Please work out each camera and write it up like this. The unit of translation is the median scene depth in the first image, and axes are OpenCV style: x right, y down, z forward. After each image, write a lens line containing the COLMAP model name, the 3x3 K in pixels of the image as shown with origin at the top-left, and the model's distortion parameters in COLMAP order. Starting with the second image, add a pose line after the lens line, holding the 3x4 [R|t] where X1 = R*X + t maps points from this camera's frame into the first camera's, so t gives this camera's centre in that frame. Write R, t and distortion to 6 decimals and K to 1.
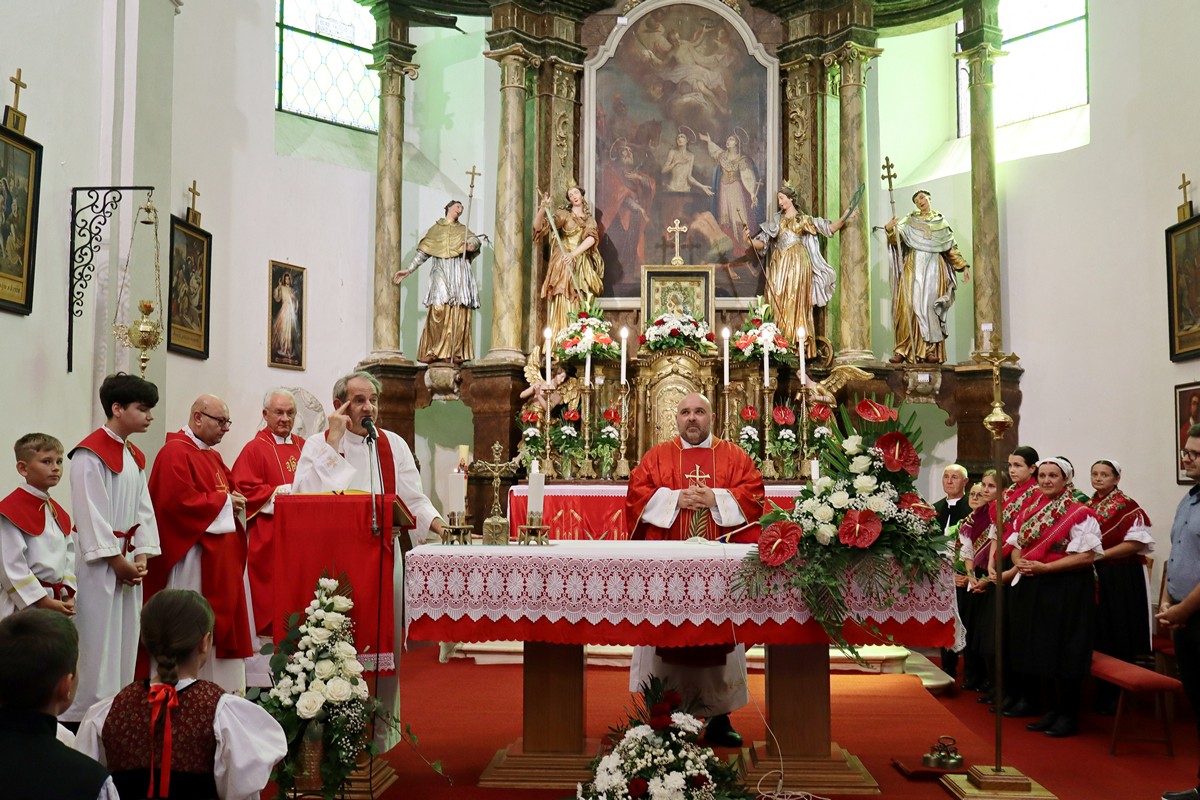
lens RADIAL K [[1240.5, 0, 600.0], [0, 1240.5, 400.0], [0, 0, 1]] dist [0.013117, 0.008426]
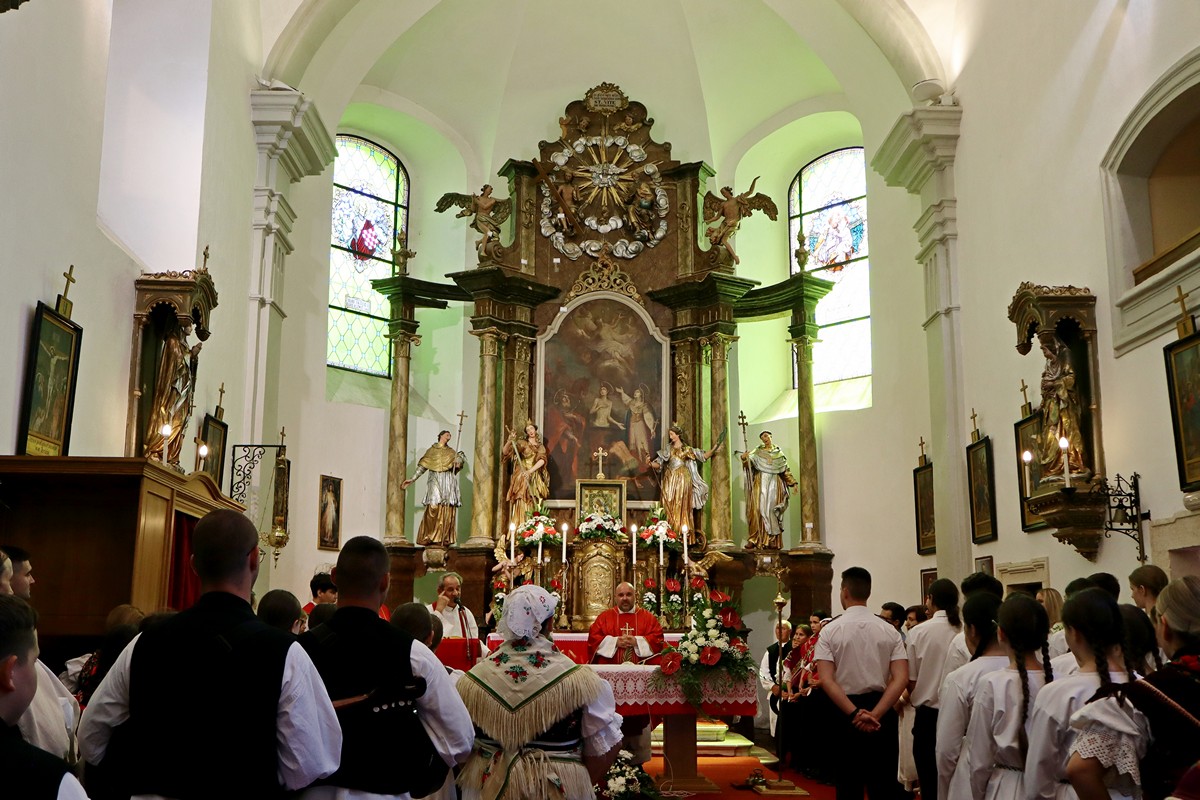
lens RADIAL K [[1222.0, 0, 599.5], [0, 1222.0, 419.5], [0, 0, 1]] dist [0.067355, 0.002748]
pose [[0.996139, 0.017062, 0.086111, -0.066919], [-0.008152, 0.994671, -0.102777, -0.032803], [-0.087405, 0.101678, 0.990970, -0.448891]]
